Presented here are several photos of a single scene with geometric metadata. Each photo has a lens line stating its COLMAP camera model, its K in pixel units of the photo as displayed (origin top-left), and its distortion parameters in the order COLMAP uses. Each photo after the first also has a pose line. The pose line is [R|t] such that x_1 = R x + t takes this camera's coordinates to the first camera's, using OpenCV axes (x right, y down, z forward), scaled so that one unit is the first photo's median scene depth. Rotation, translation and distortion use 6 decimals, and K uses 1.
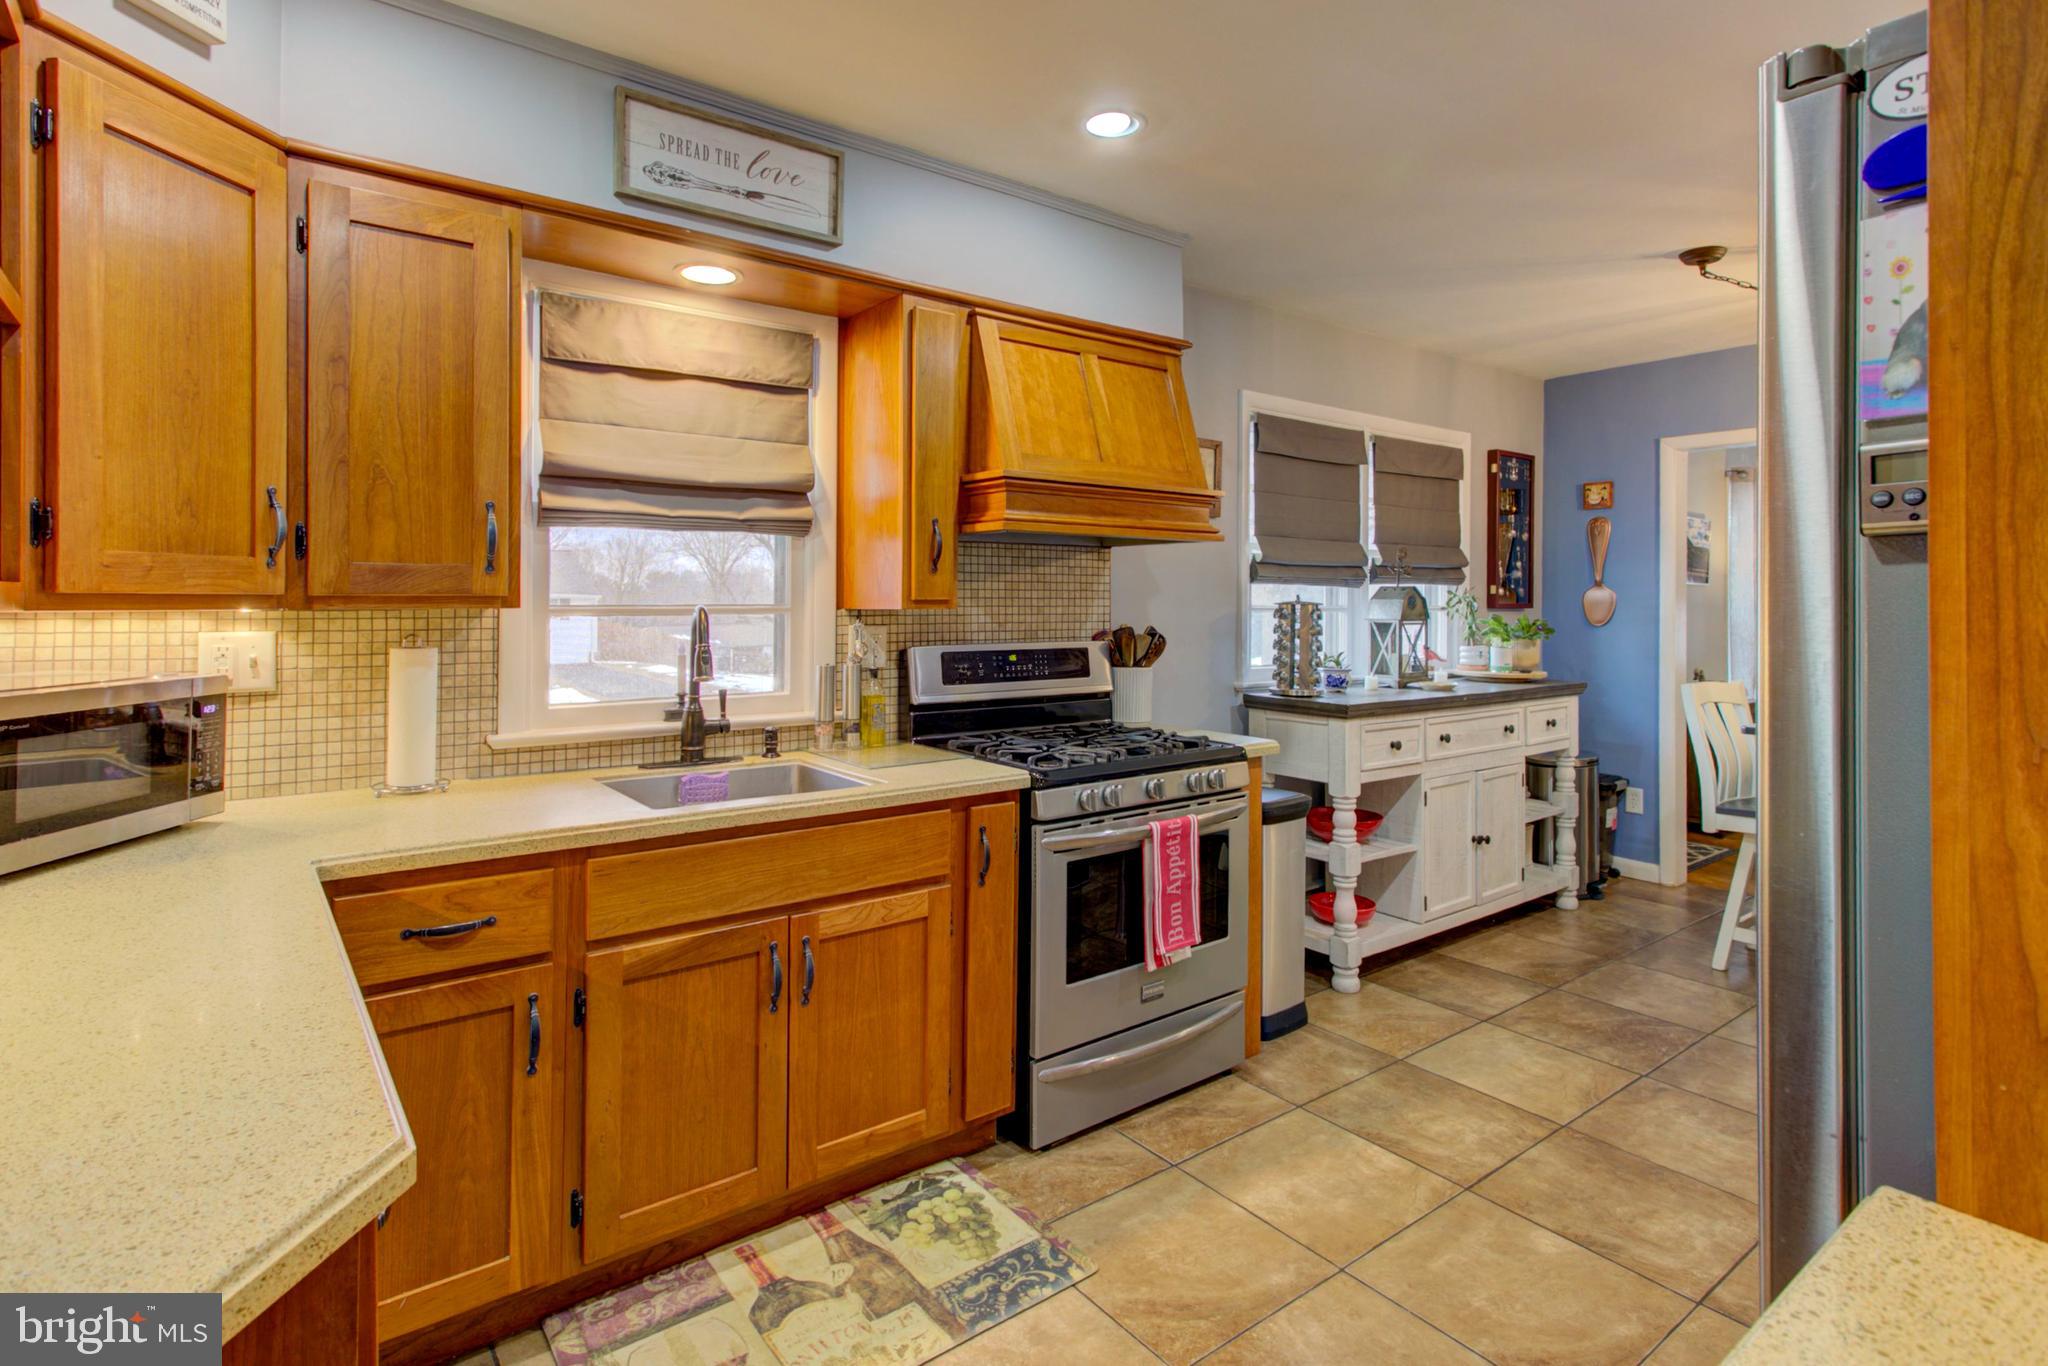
lens RADIAL K [[1025.4, 0, 1027.0], [0, 1025.4, 596.3], [0, 0, 1]] dist [0.005784, 0.001117]
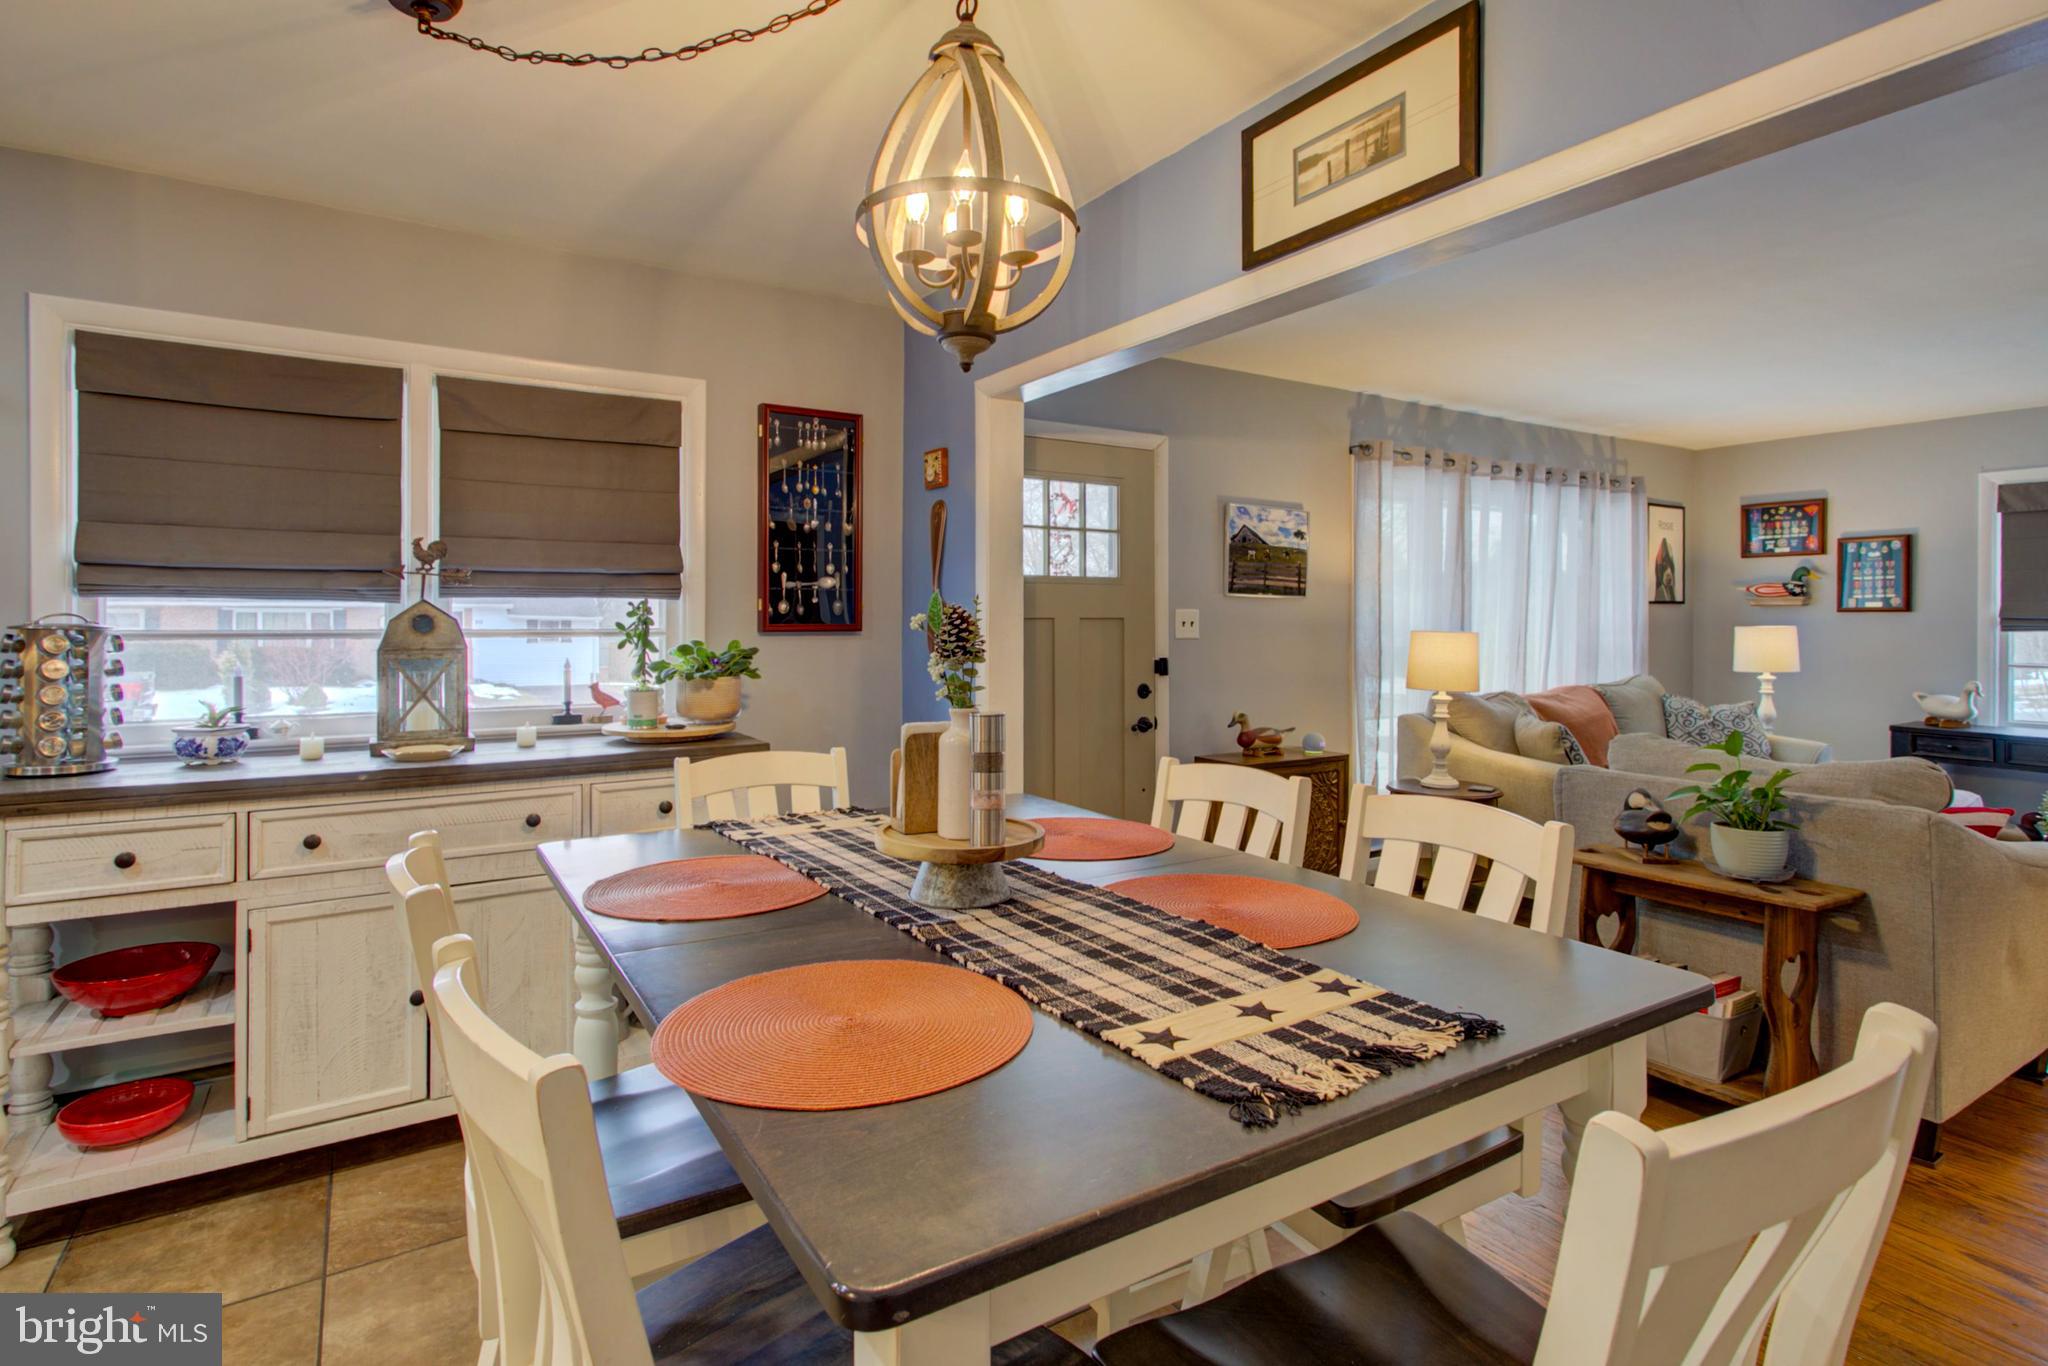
lens RADIAL K [[1029.5, 0, 1014.3], [0, 1029.5, 624.7], [0, 0, 1]] dist [0.013462, 0.001197]
pose [[0.995965, -0.001043, -0.089737, 1.323372], [0.001954, 0.999947, 0.010064, 0.000288], [0.089722, -0.010198, 0.995915, 0.606811]]
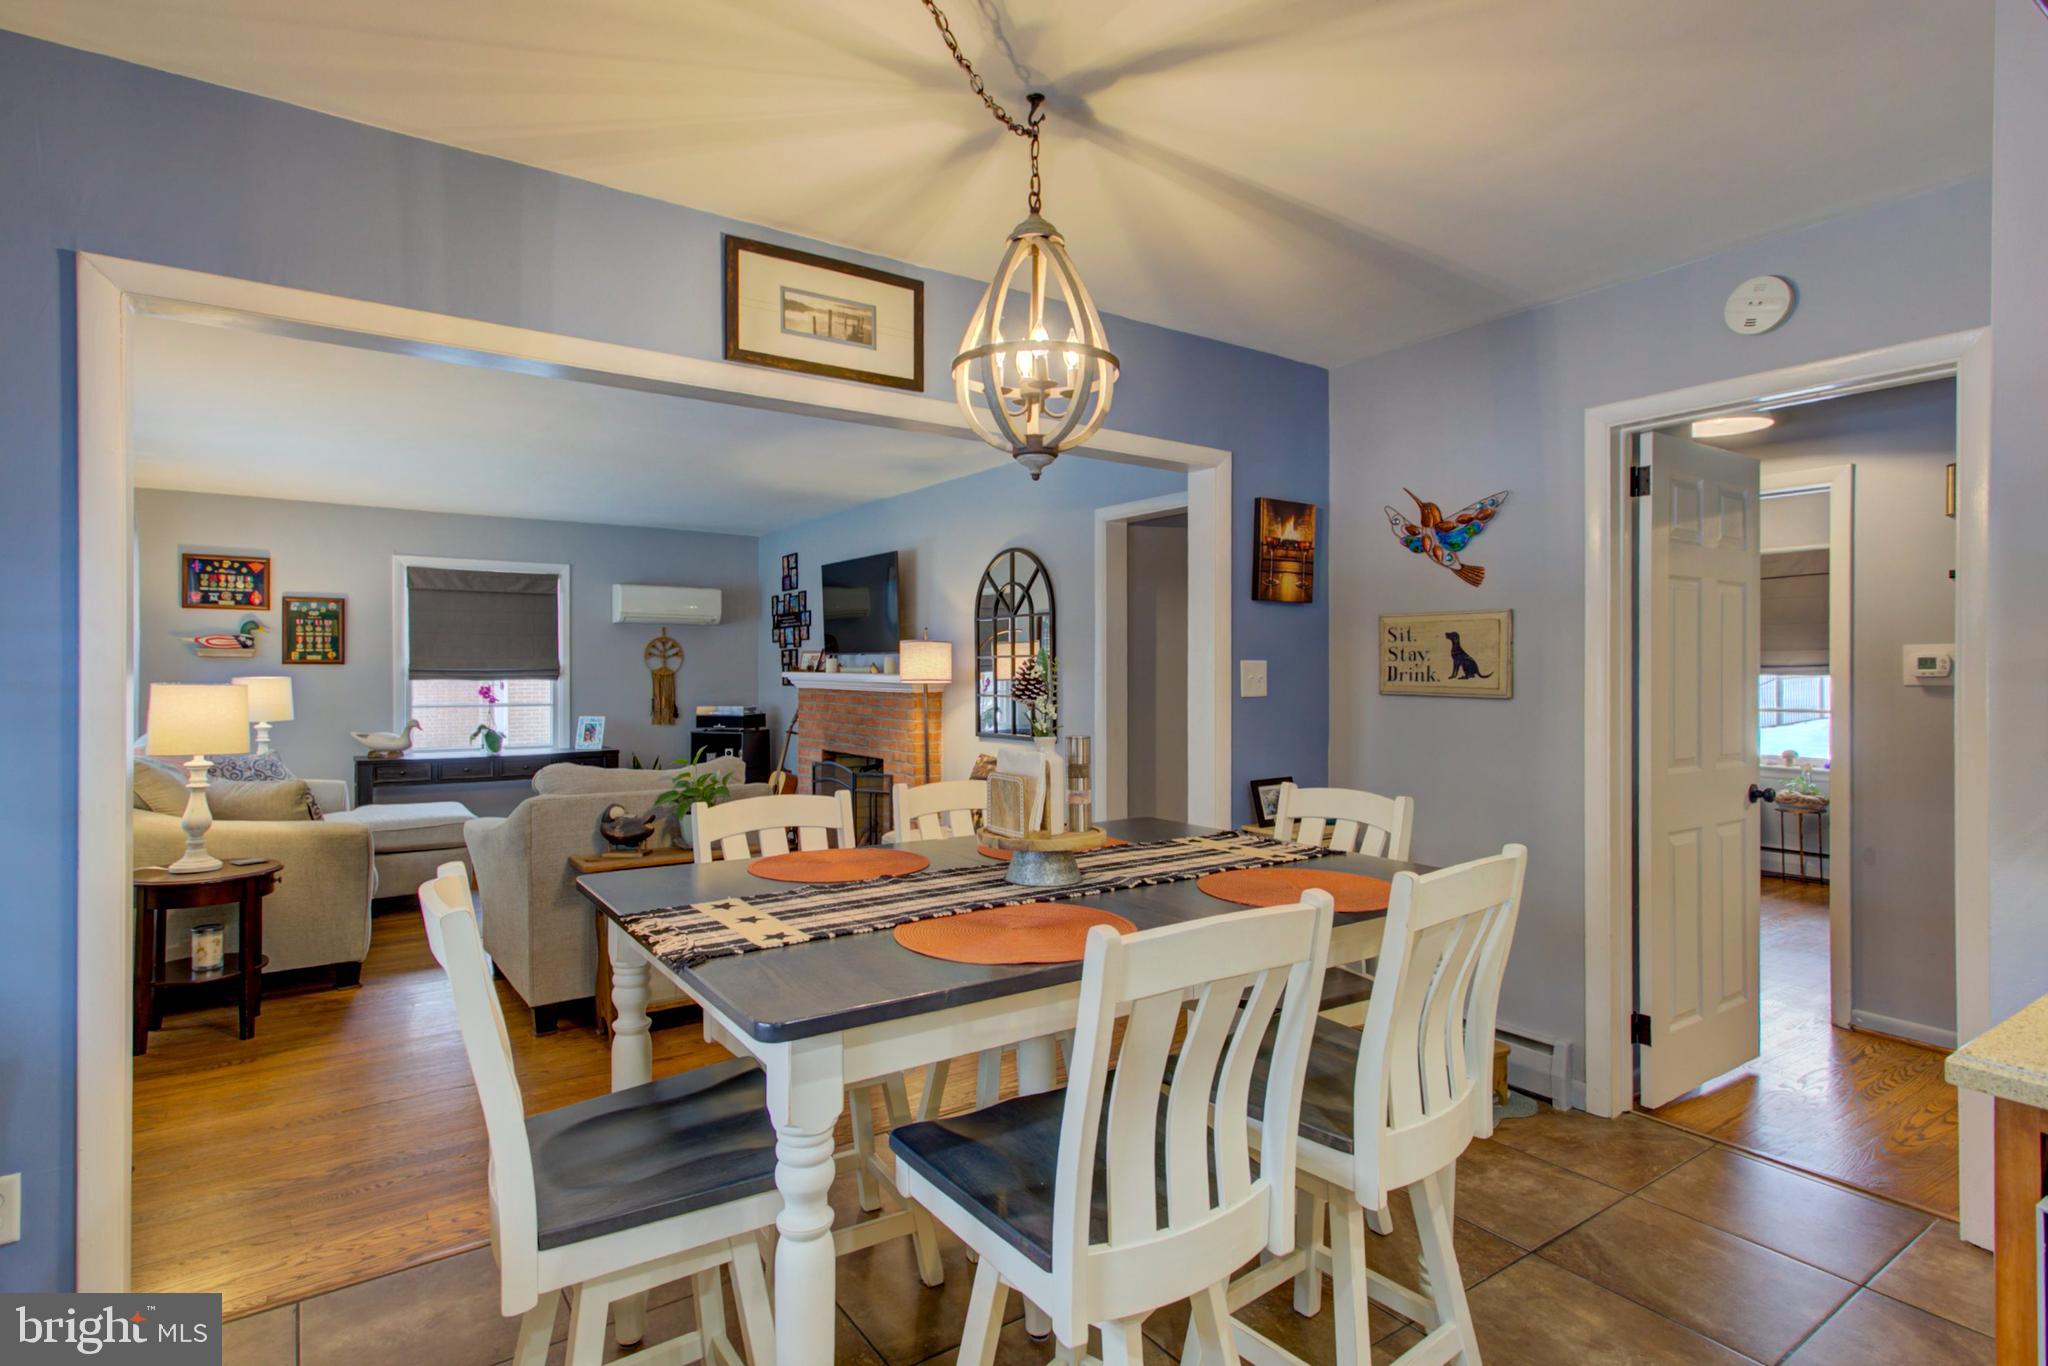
lens RADIAL K [[1043.9, 0, 1024.0], [0, 1043.9, 672.6], [0, 0, 1]] dist [0.002940, 0.000437]
pose [[0.048079, -0.002268, 0.998841, 0.448665], [-0.006355, 0.999976, 0.002577, 0.002349], [-0.998823, -0.006471, 0.048064, 1.175643]]
